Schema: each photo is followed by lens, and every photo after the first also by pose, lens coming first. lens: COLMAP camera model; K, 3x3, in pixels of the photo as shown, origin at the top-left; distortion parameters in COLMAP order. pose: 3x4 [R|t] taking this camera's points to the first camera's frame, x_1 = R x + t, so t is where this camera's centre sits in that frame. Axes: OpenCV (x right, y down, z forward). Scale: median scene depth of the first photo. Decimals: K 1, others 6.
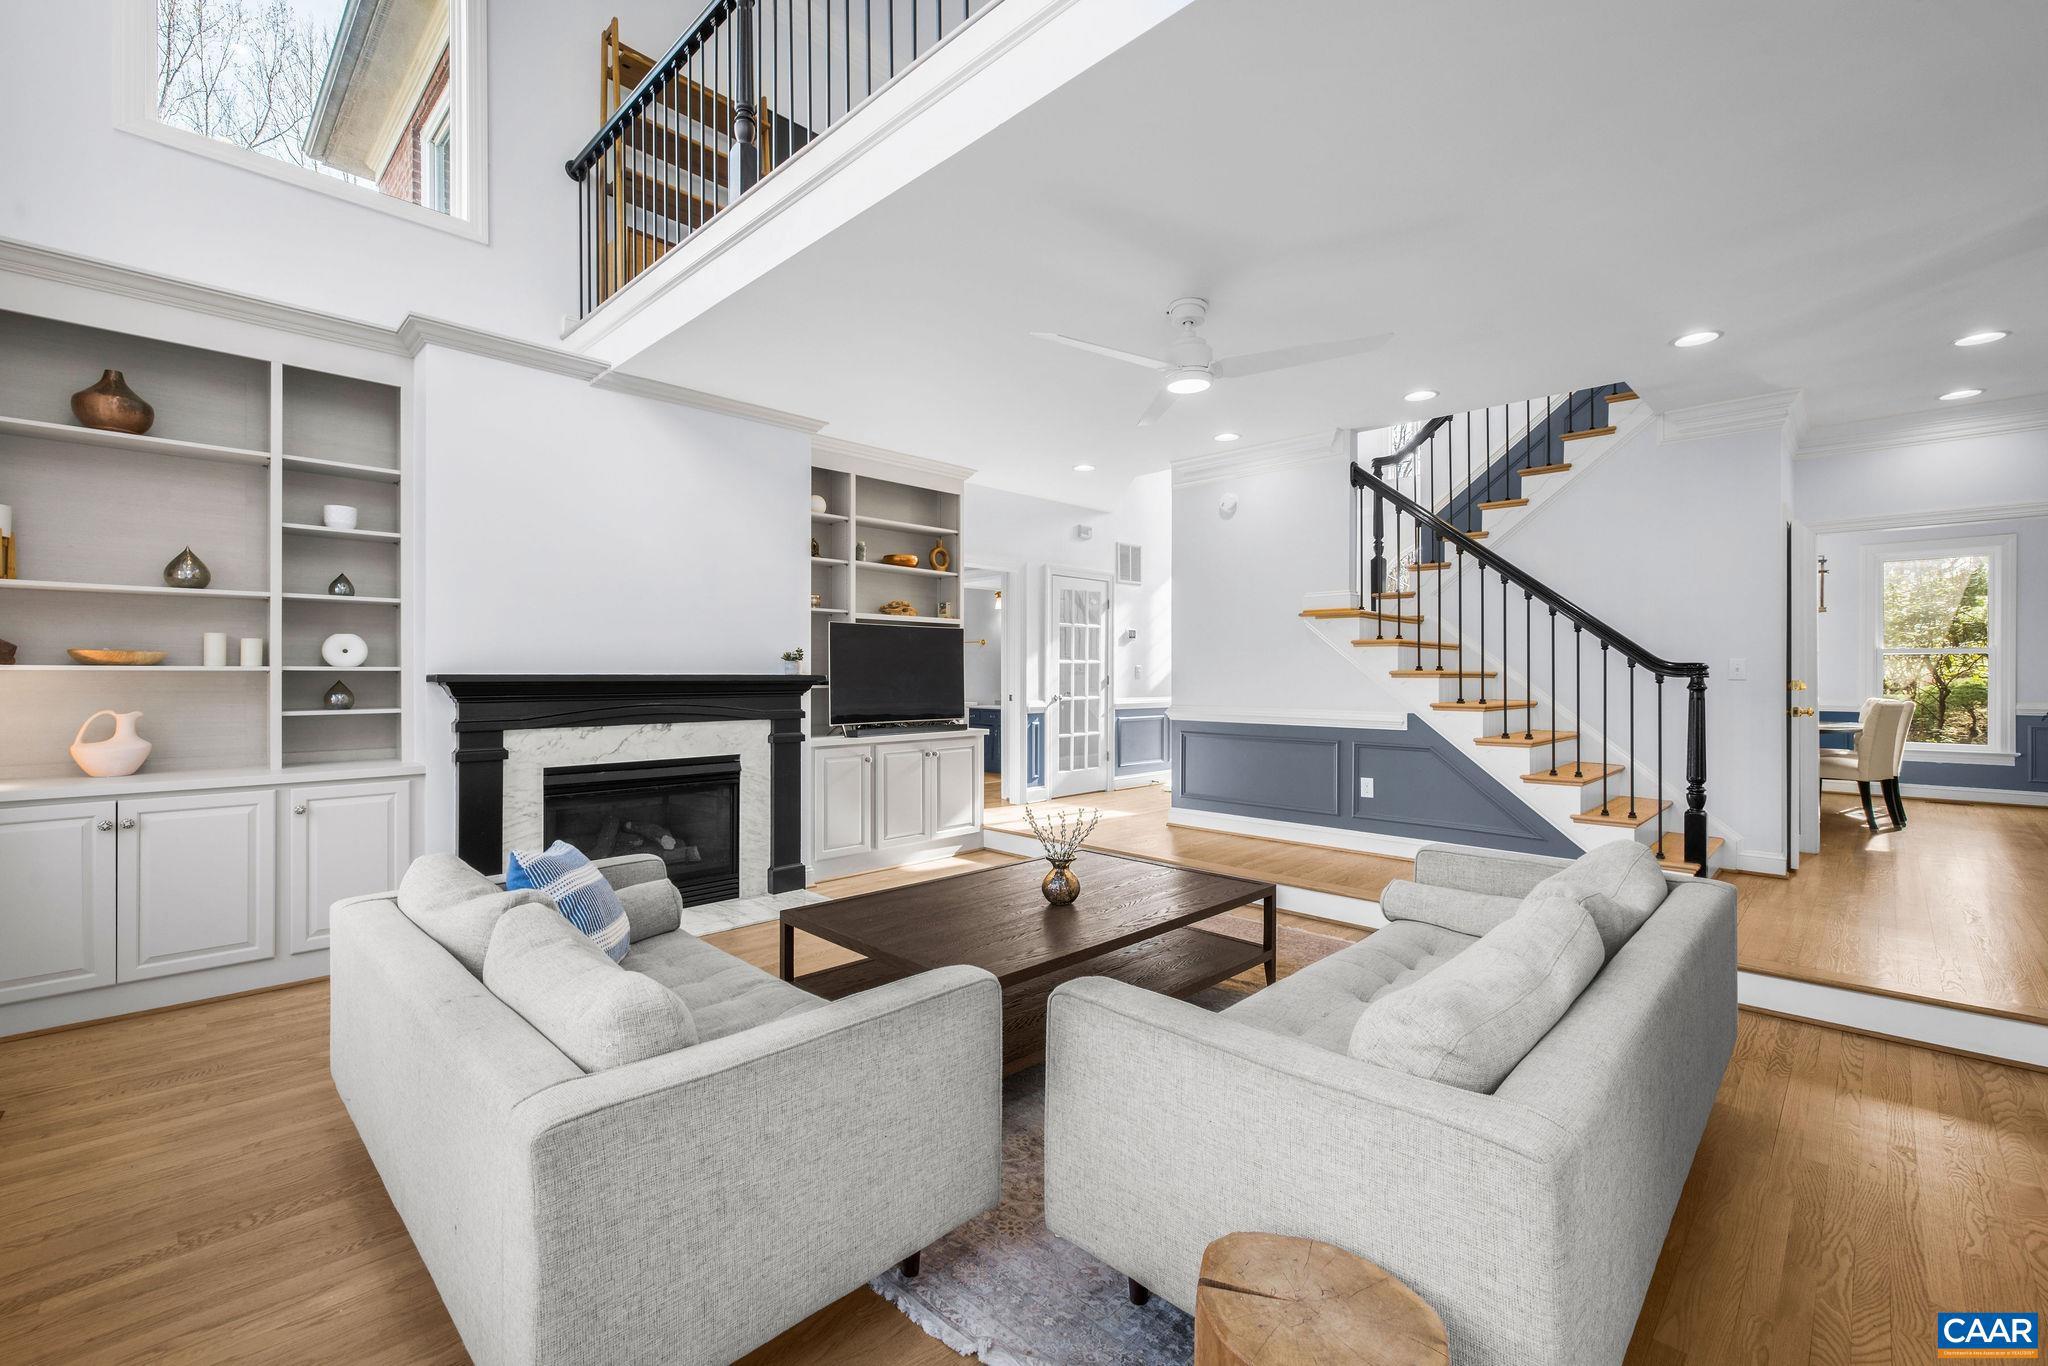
lens RADIAL K [[869.5, 0, 1028.1], [0, 869.5, 661.9], [0, 0, 1]] dist [0.000280, 0.001000]
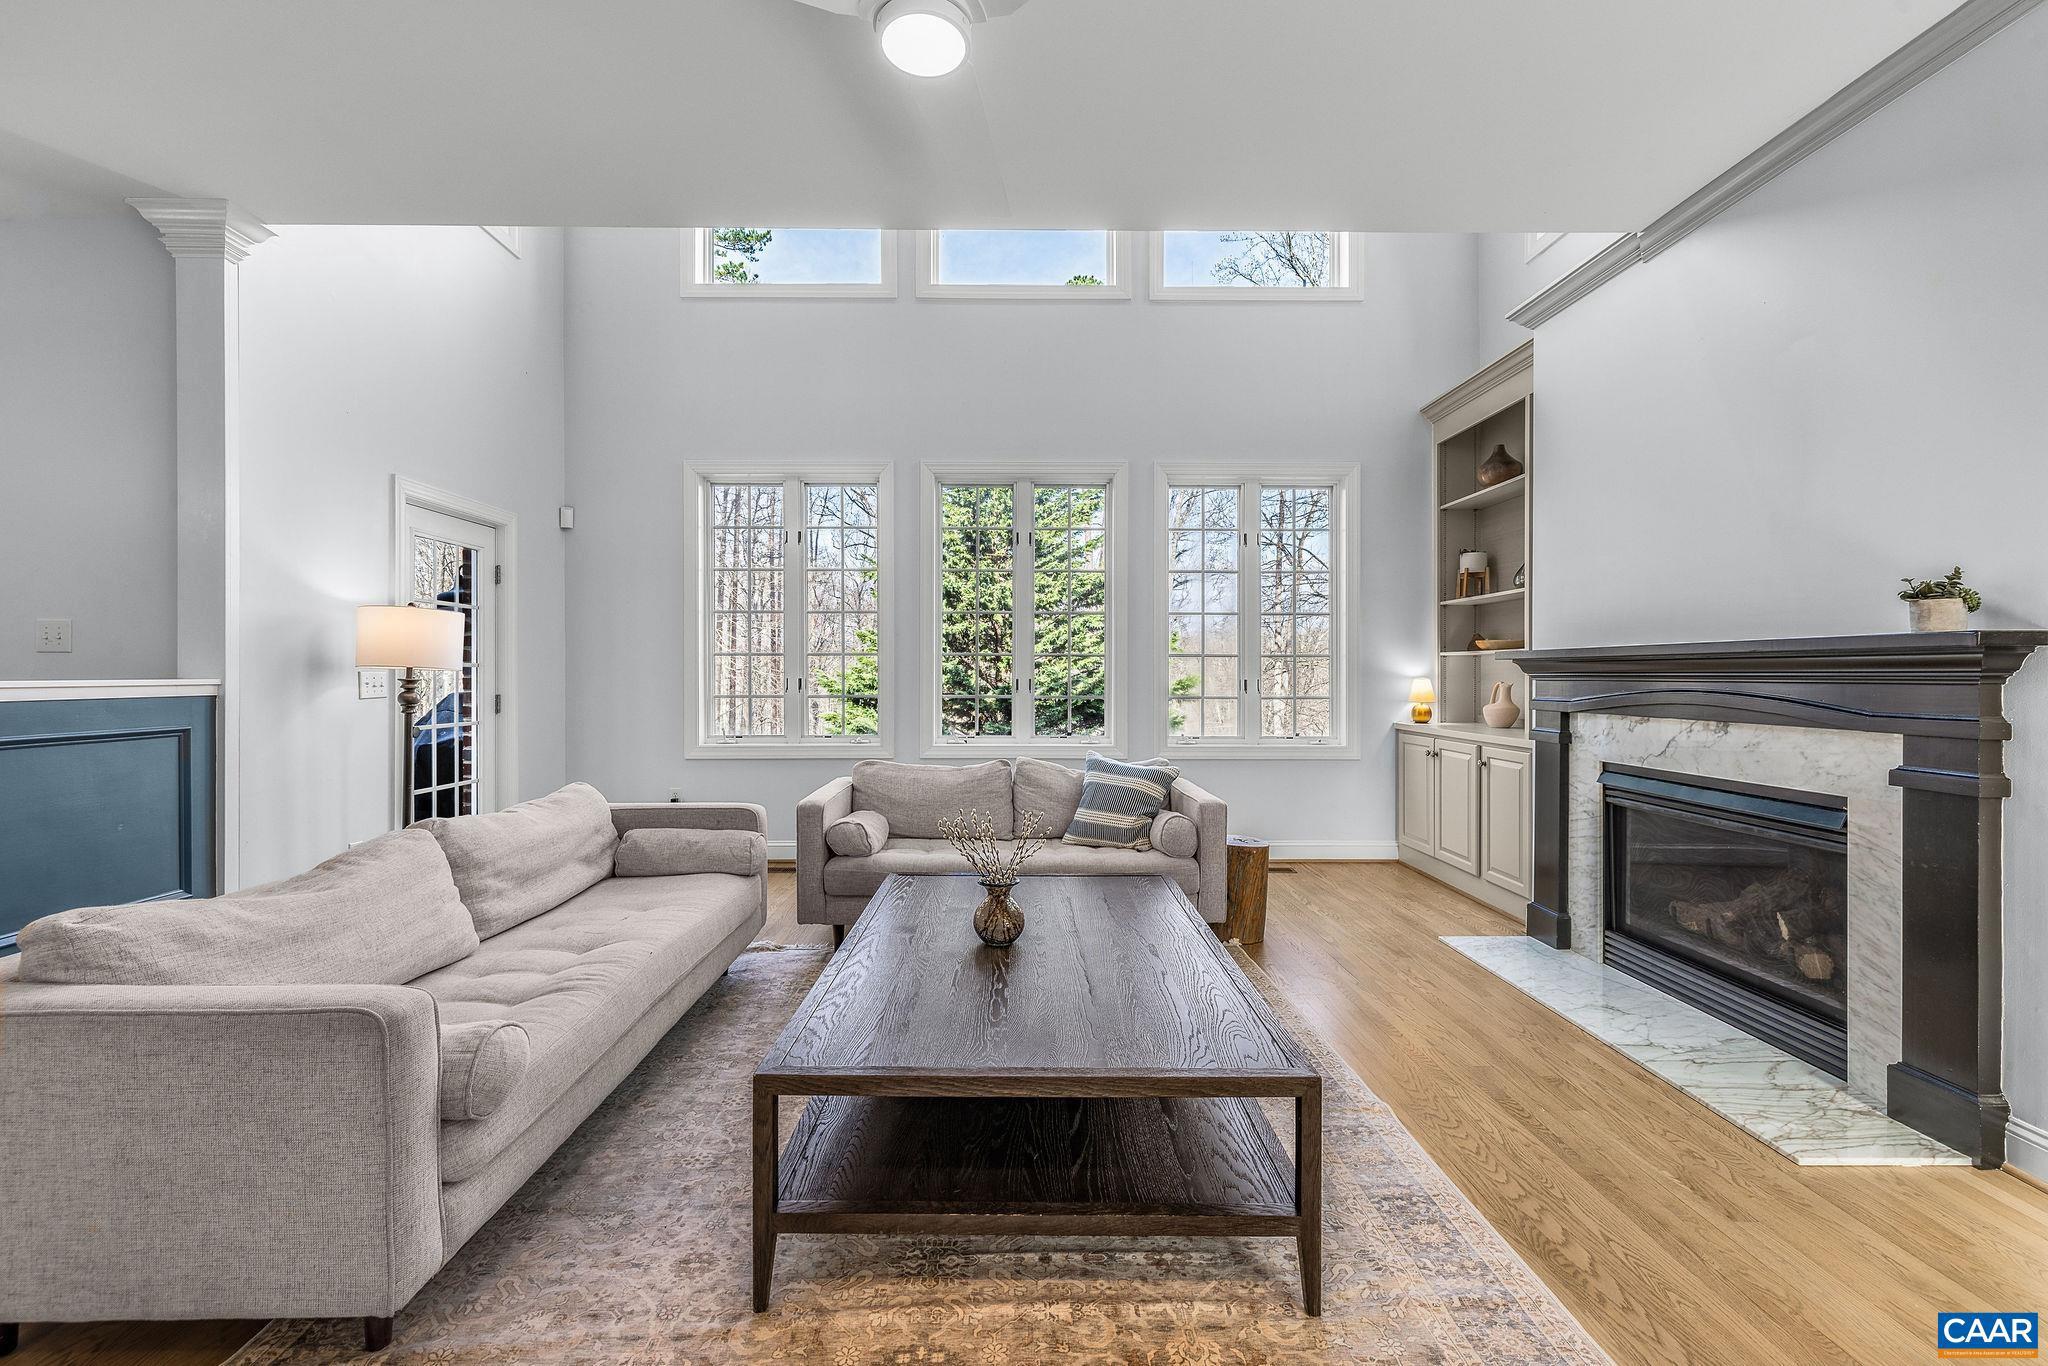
lens RADIAL K [[869.5, 0, 1027.0], [0, 869.5, 667.8], [0, 0, 1]] dist [0.000280, 0.001000]
pose [[-0.694618, -0.006733, -0.719347, 0.420063], [0.008291, 0.999815, -0.017364, 0.042755], [0.719331, -0.018026, -0.694434, 1.184641]]
